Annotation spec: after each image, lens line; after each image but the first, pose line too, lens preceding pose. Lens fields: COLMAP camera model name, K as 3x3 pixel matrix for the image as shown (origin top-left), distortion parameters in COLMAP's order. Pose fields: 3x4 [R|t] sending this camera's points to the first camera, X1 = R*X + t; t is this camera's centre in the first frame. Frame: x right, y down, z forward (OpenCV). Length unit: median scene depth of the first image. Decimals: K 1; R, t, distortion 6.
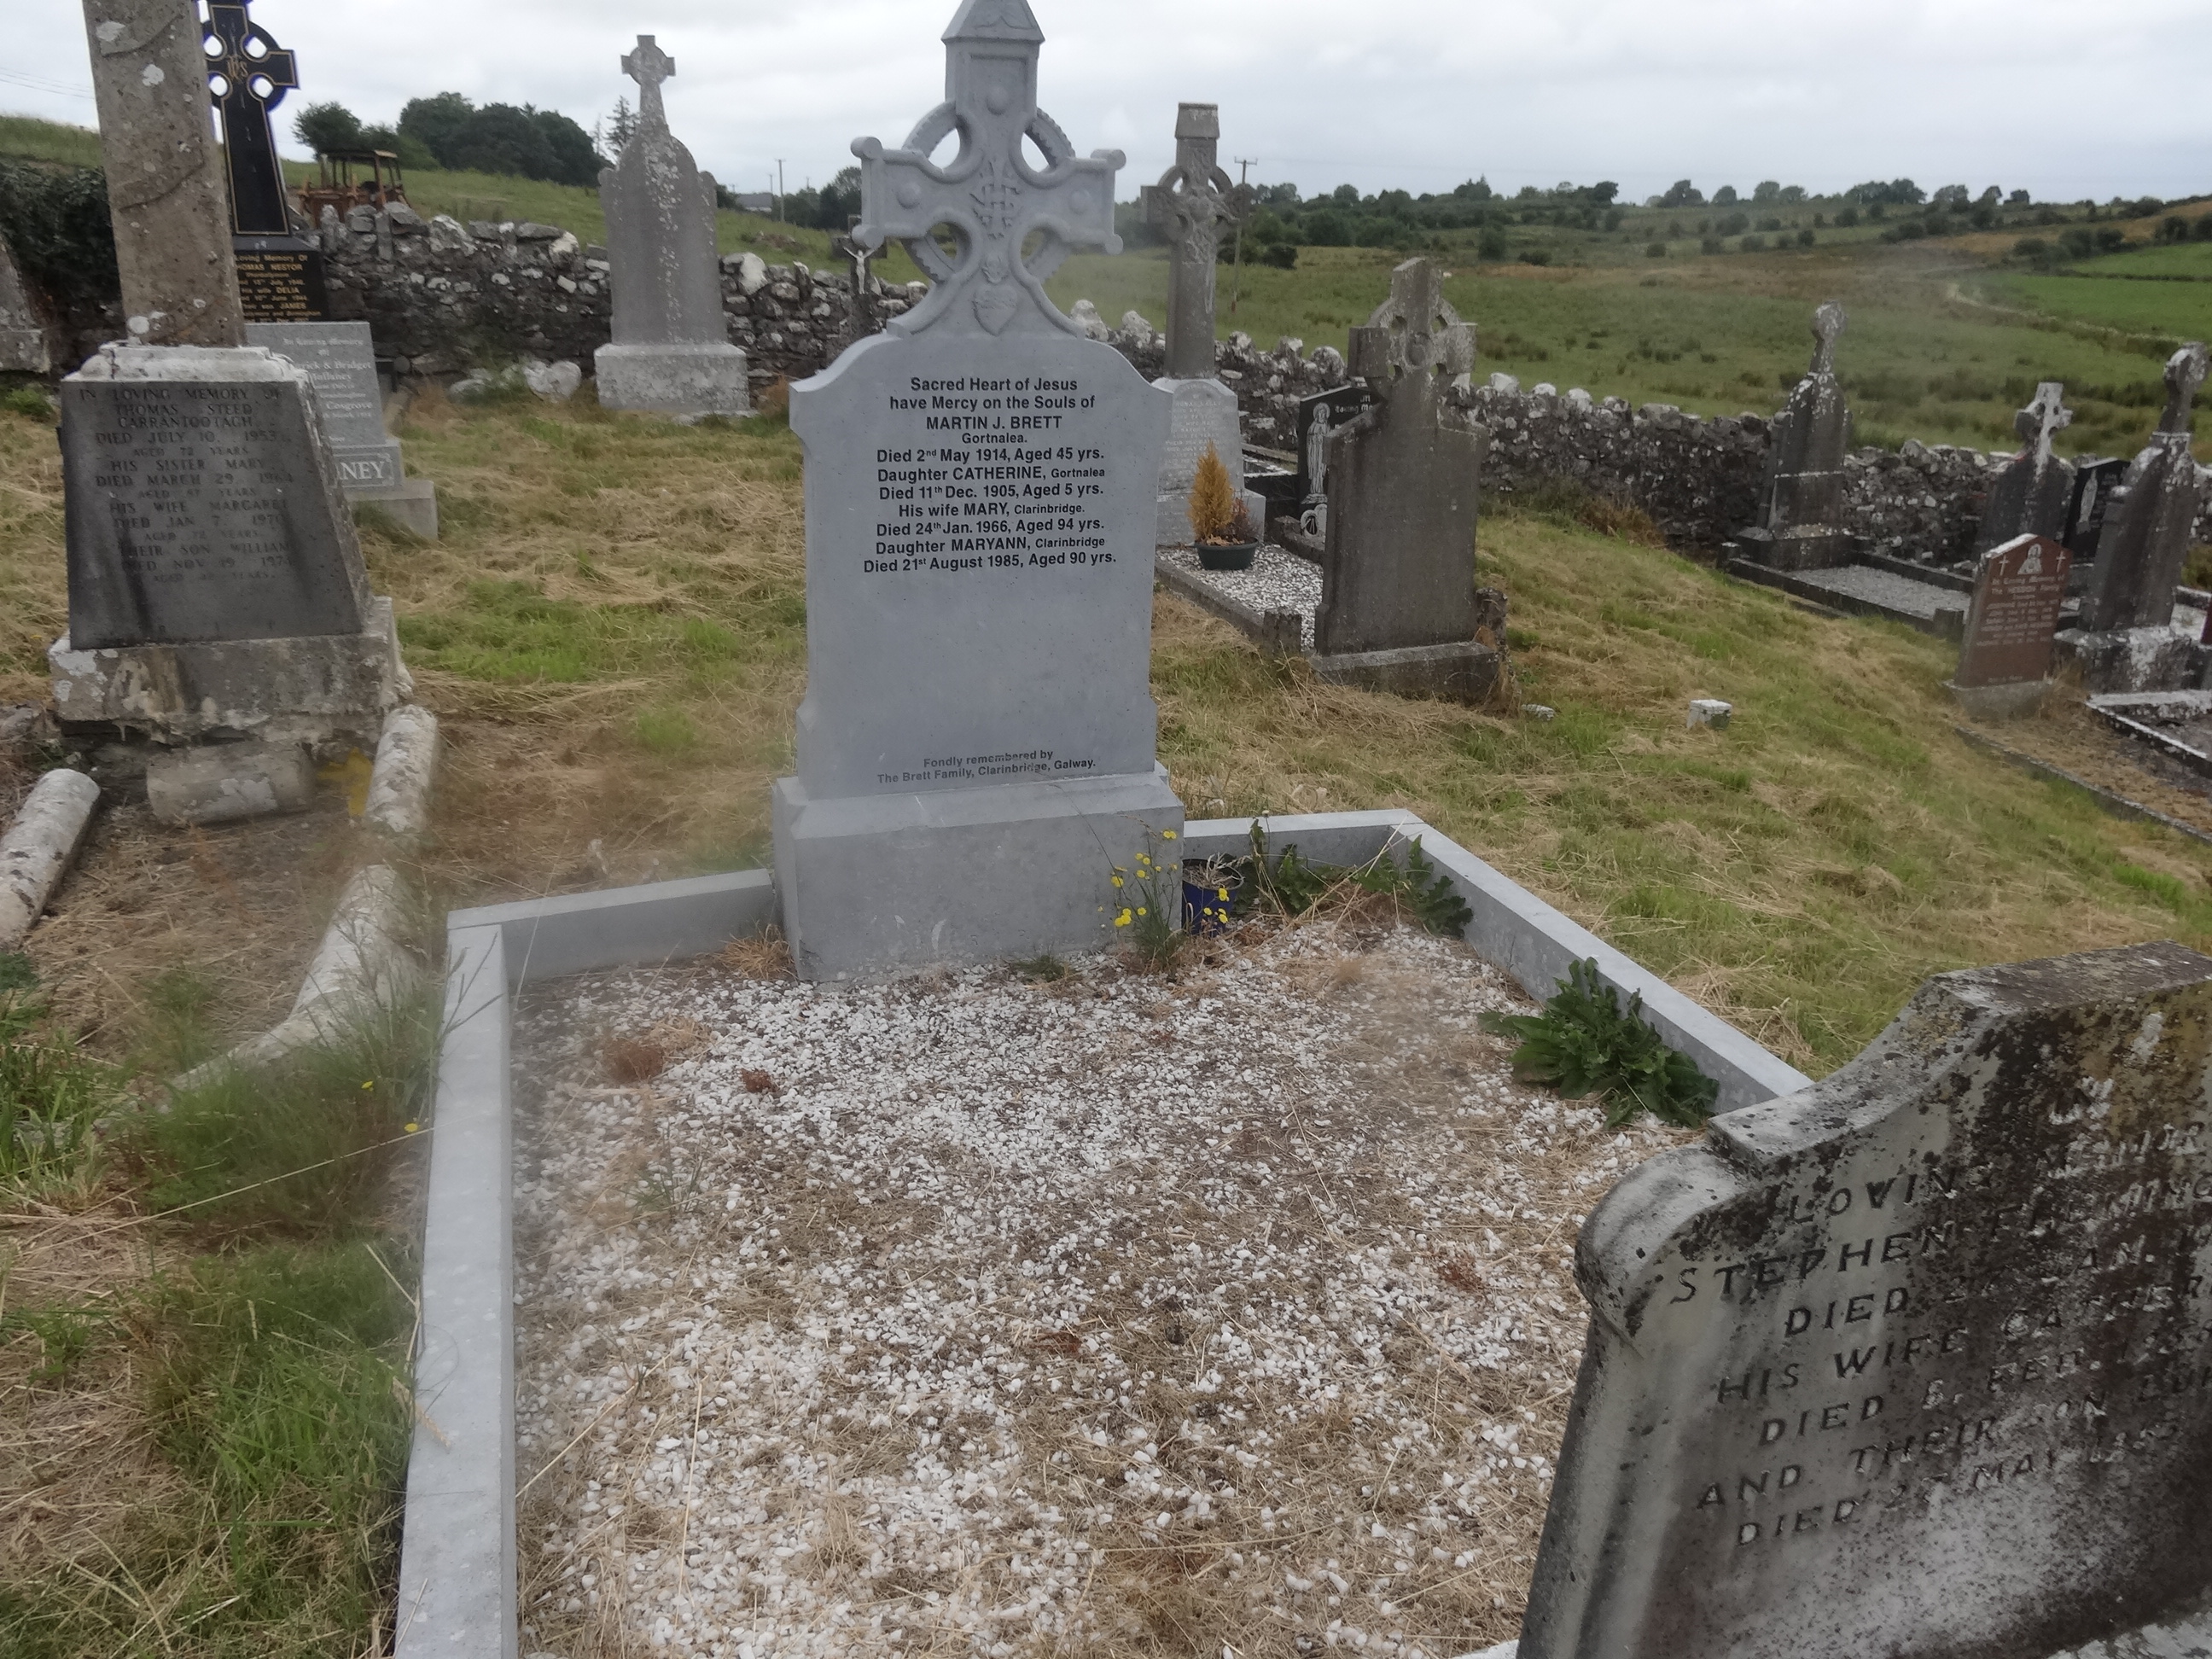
lens RADIAL K [[1679.1, 0, 1106.0], [0, 1679.1, 829.5], [0, 0, 1]] dist [0.057099, -0.050141]
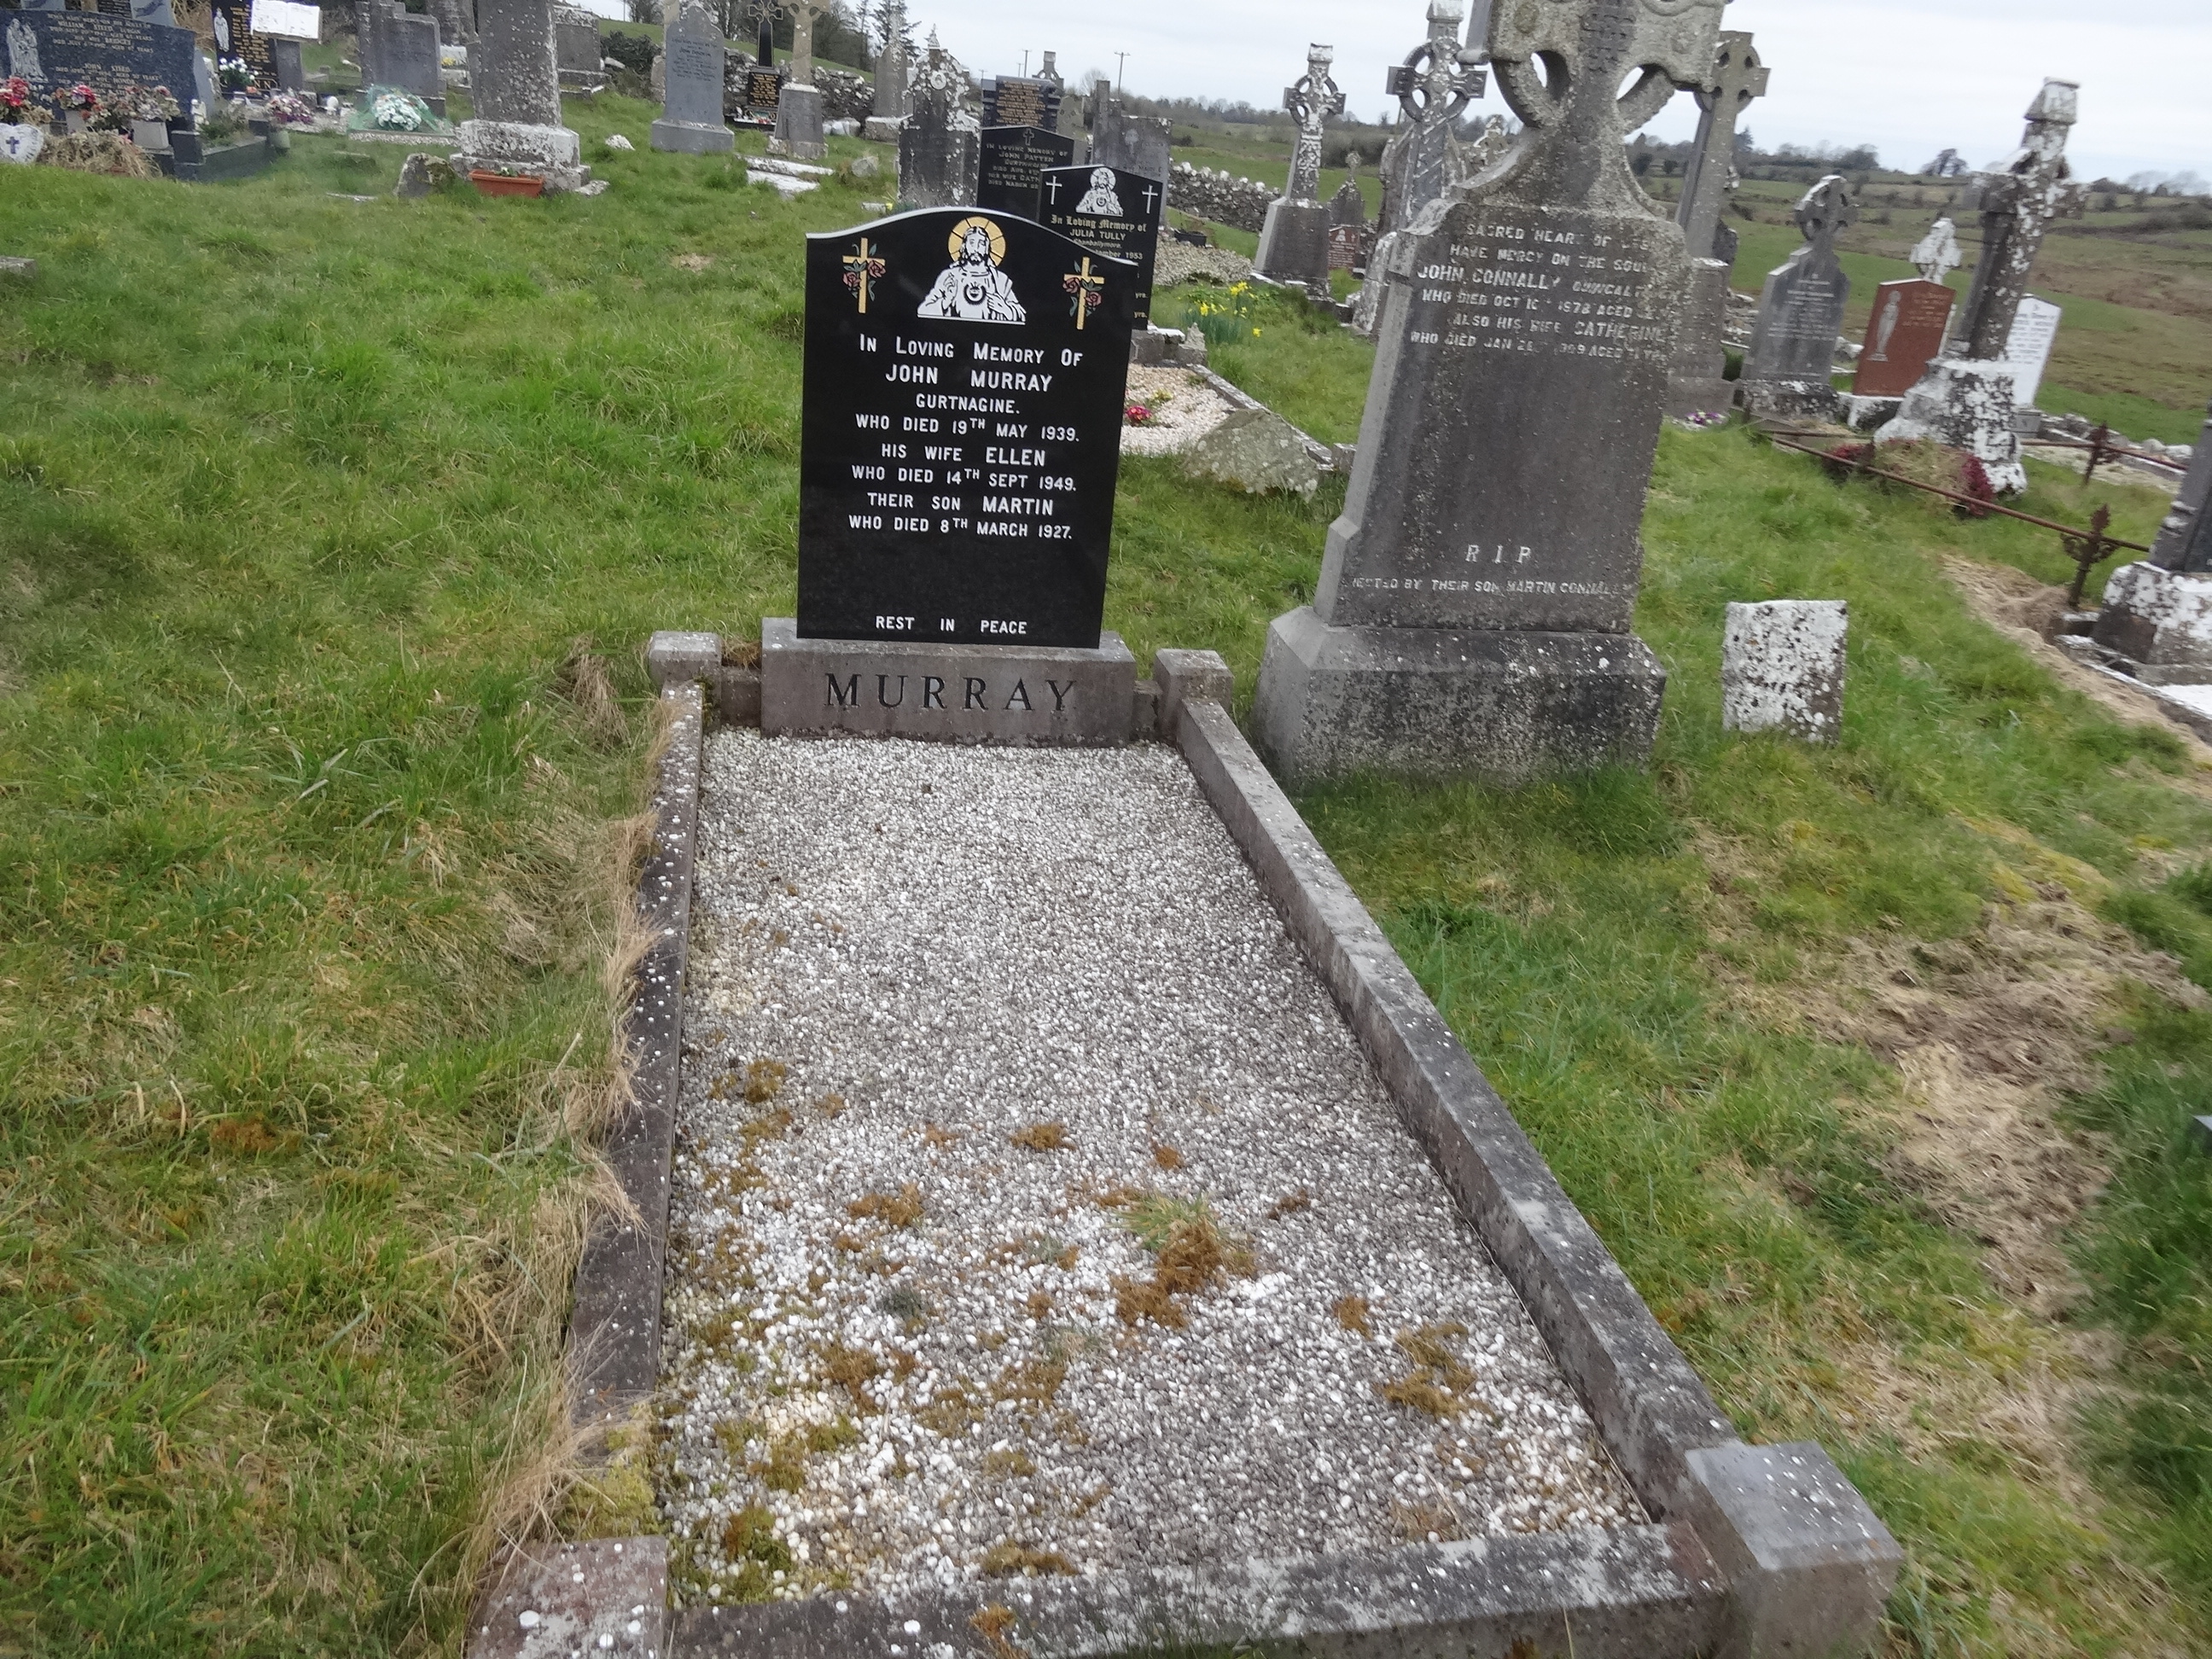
lens RADIAL K [[1679.1, 0, 1106.0], [0, 1679.1, 829.5], [0, 0, 1]] dist [0.057099, -0.050141]
pose [[0.984394, 0.135659, -0.112090, 0.593725], [-0.131265, 0.990292, 0.045730, 0.738247], [0.117206, -0.030303, 0.992645, -1.869725]]
